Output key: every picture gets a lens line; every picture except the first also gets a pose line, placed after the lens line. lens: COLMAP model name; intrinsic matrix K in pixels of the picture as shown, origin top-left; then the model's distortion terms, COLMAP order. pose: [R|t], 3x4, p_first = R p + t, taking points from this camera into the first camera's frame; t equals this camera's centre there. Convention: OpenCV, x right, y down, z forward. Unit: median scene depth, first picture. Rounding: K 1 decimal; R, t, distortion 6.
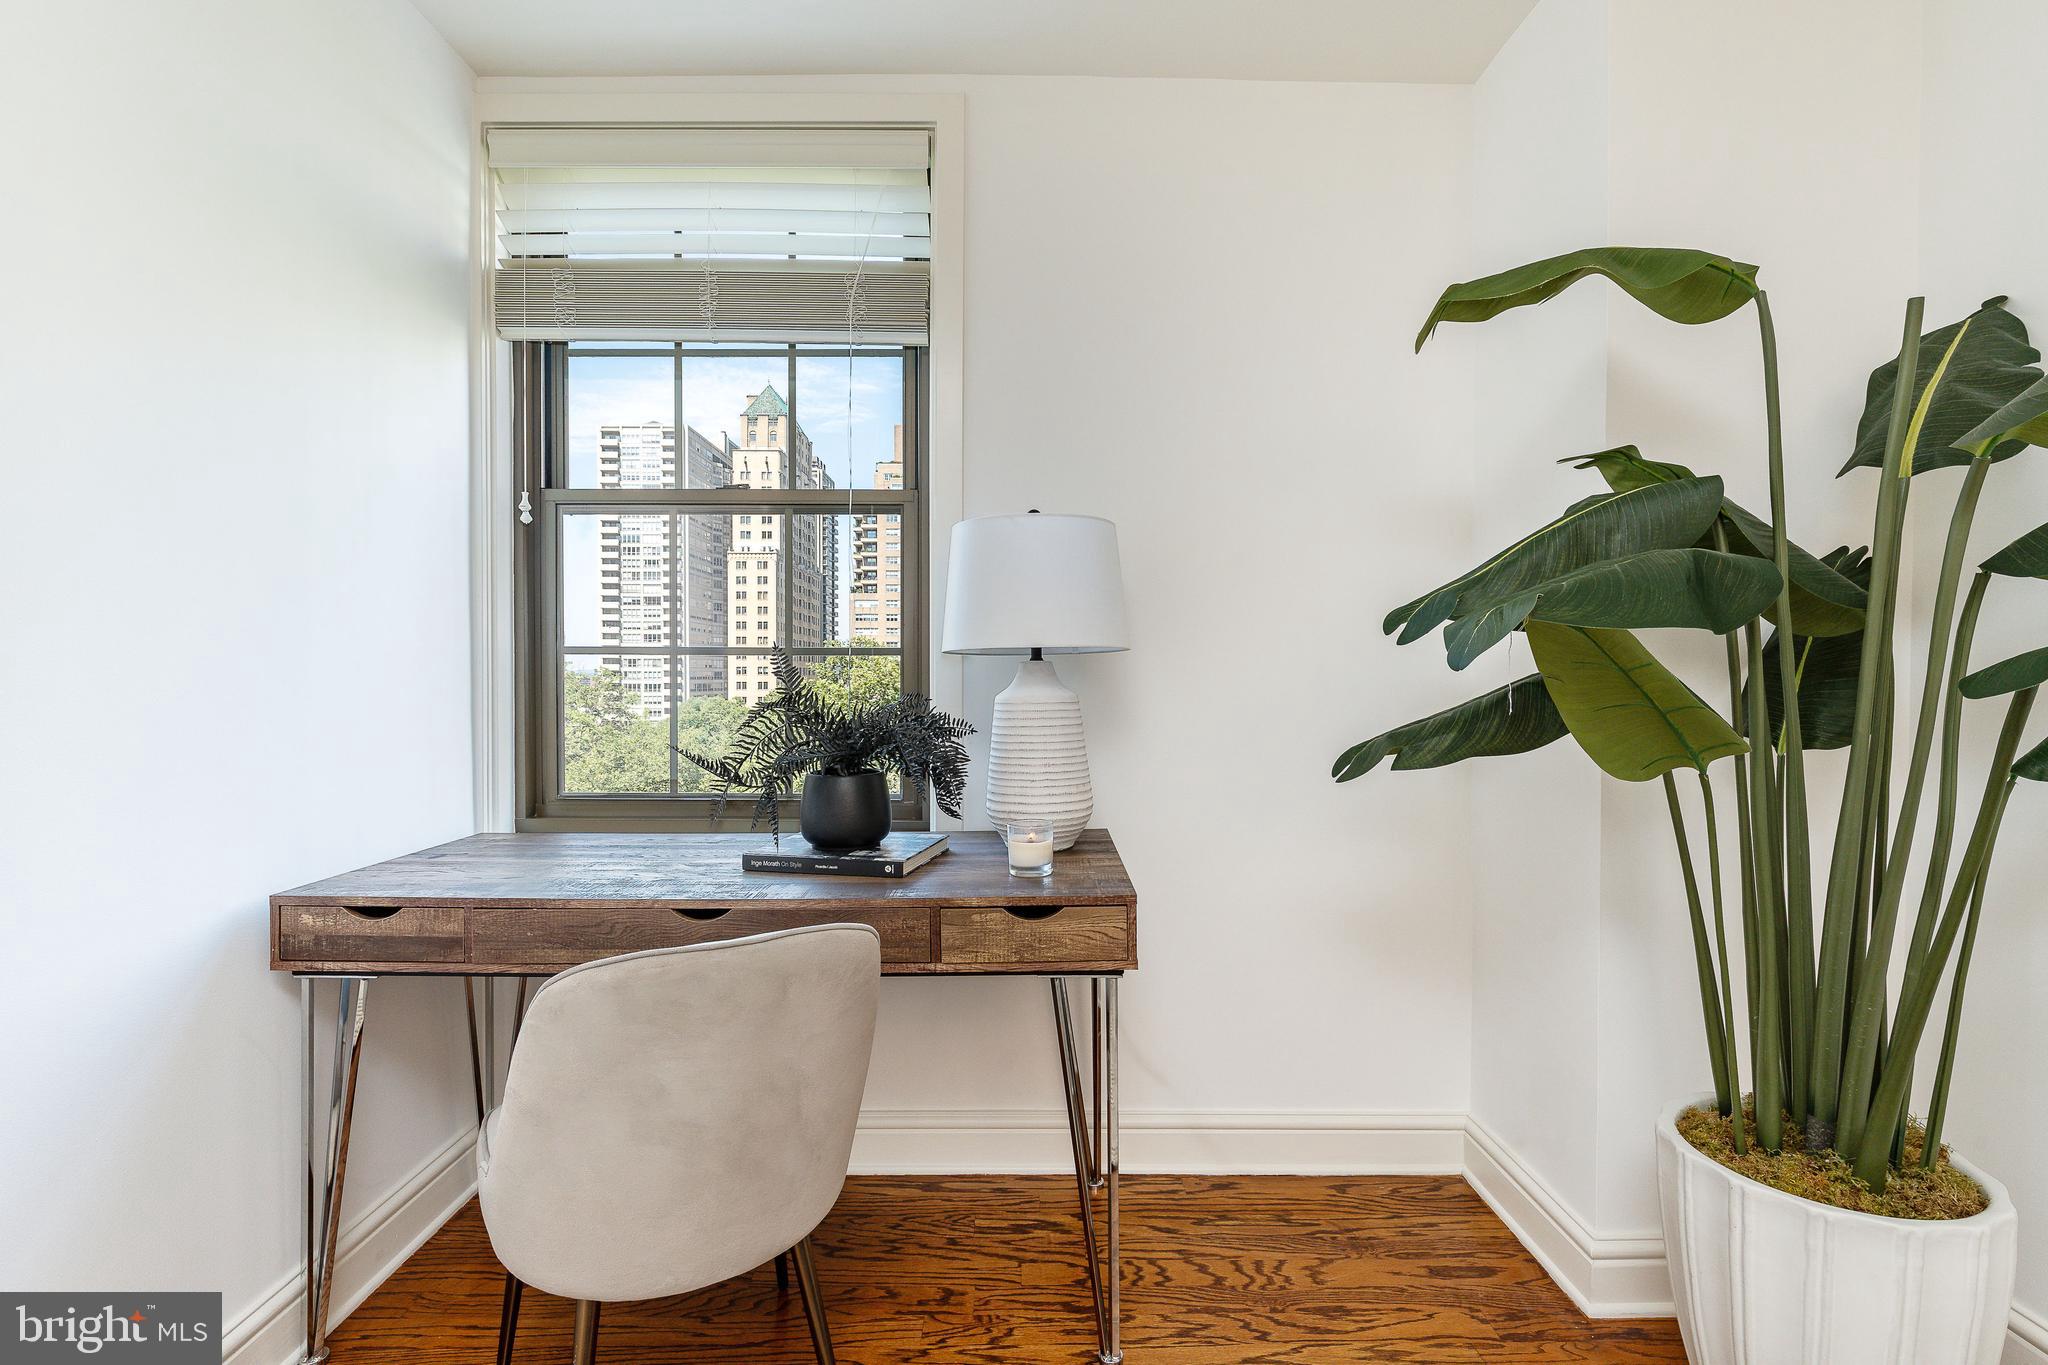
lens RADIAL K [[968.1, 0, 1026.1], [0, 968.1, 672.0], [0, 0, 1]] dist [-0.001785, -0.000057]
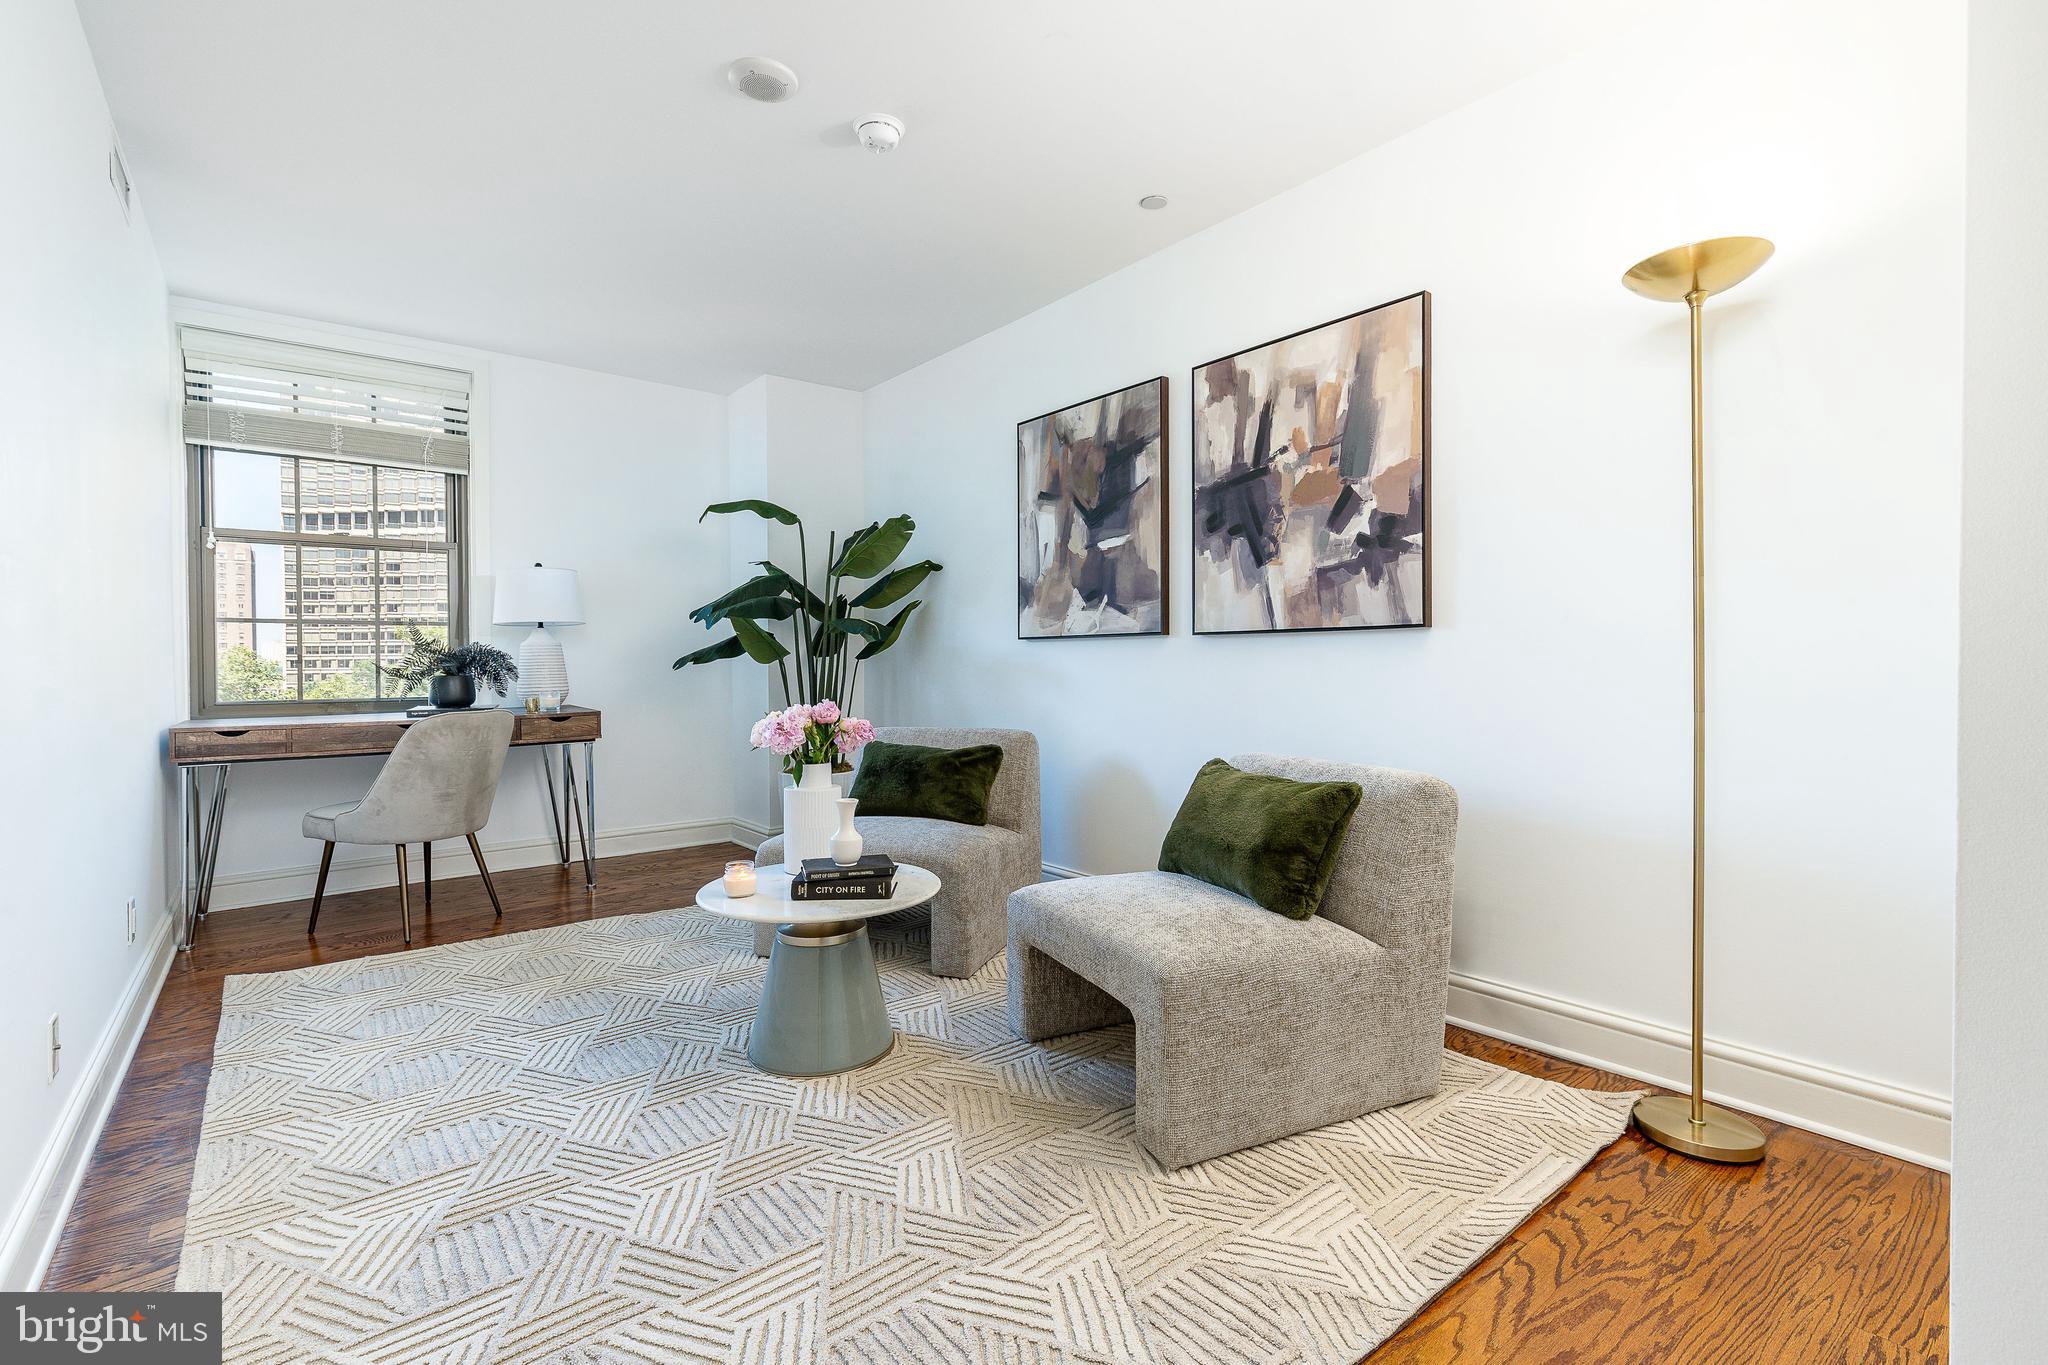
lens RADIAL K [[902.0, 0, 1034.1], [0, 902.0, 677.8], [0, 0, 1]] dist [0.003658, -0.000715]
pose [[0.780613, -0.016676, 0.624793, -0.515849], [0.008343, 0.999833, 0.016262, 0.097444], [-0.624959, -0.007482, 0.780621, -1.752951]]
